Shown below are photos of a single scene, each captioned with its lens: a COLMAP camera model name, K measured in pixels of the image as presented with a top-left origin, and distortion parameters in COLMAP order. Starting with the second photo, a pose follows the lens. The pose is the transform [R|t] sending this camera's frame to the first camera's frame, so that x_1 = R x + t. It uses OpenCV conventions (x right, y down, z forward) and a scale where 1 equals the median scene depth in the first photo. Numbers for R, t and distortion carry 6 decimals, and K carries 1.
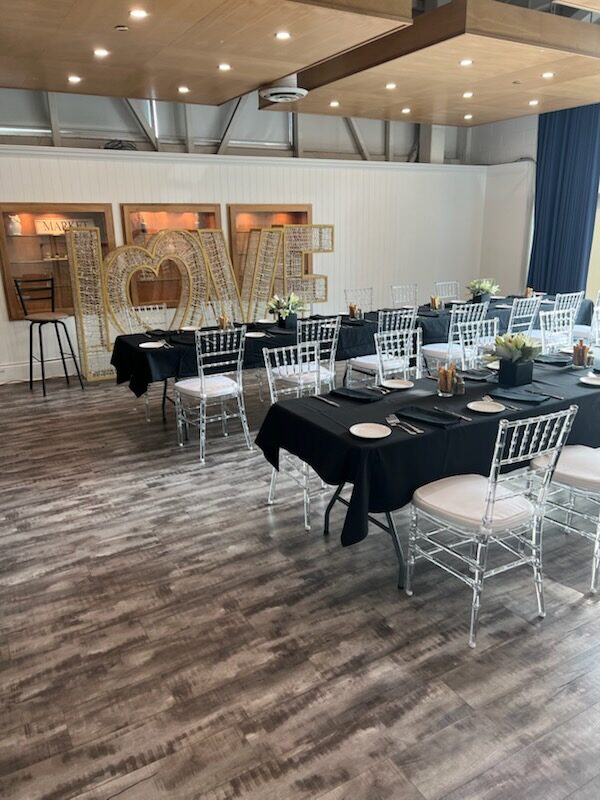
lens RADIAL K [[601.0, 0, 301.5], [0, 601.0, 402.0], [0, 0, 1]] dist [0.062080, -0.057998]
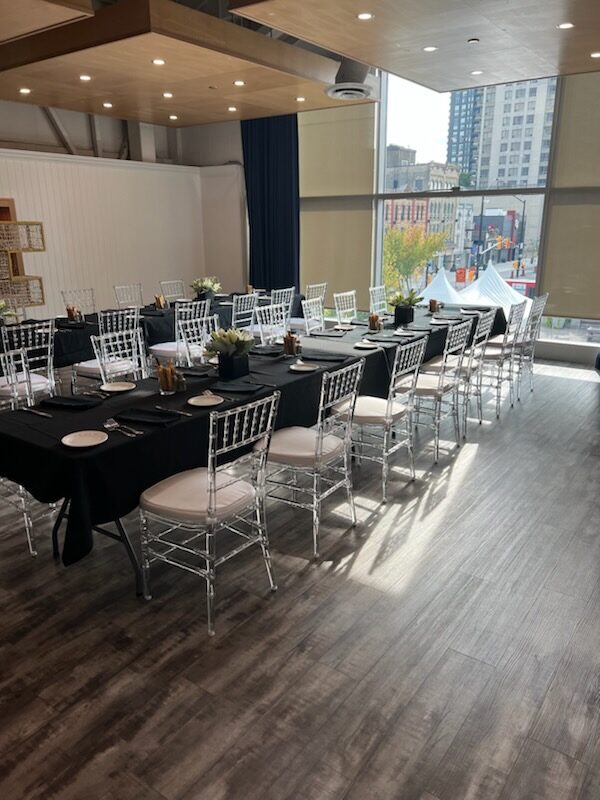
lens RADIAL K [[601.0, 0, 301.5], [0, 601.0, 402.0], [0, 0, 1]] dist [0.062080, -0.057998]
pose [[0.917748, -0.105727, 0.382831, 0.063001], [0.105791, 0.994168, 0.020951, 0.005879], [-0.382813, 0.021272, 0.923581, -0.008905]]
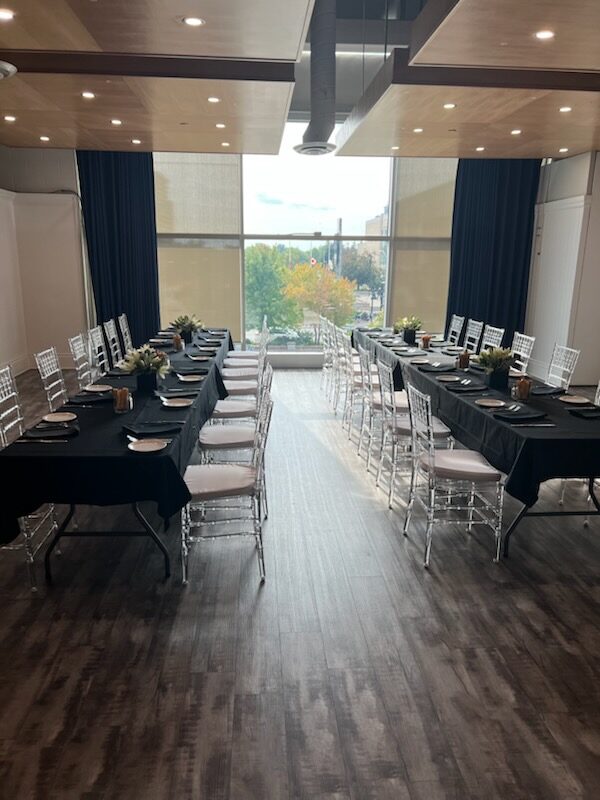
lens RADIAL K [[601.0, 0, 301.5], [0, 601.0, 402.0], [0, 0, 1]] dist [0.062080, -0.057998]
pose [[0.448735, -0.190219, 0.873186, -0.751118], [0.237419, 0.967347, 0.088720, -0.163411], [-0.861550, 0.167499, 0.479245, 0.589546]]
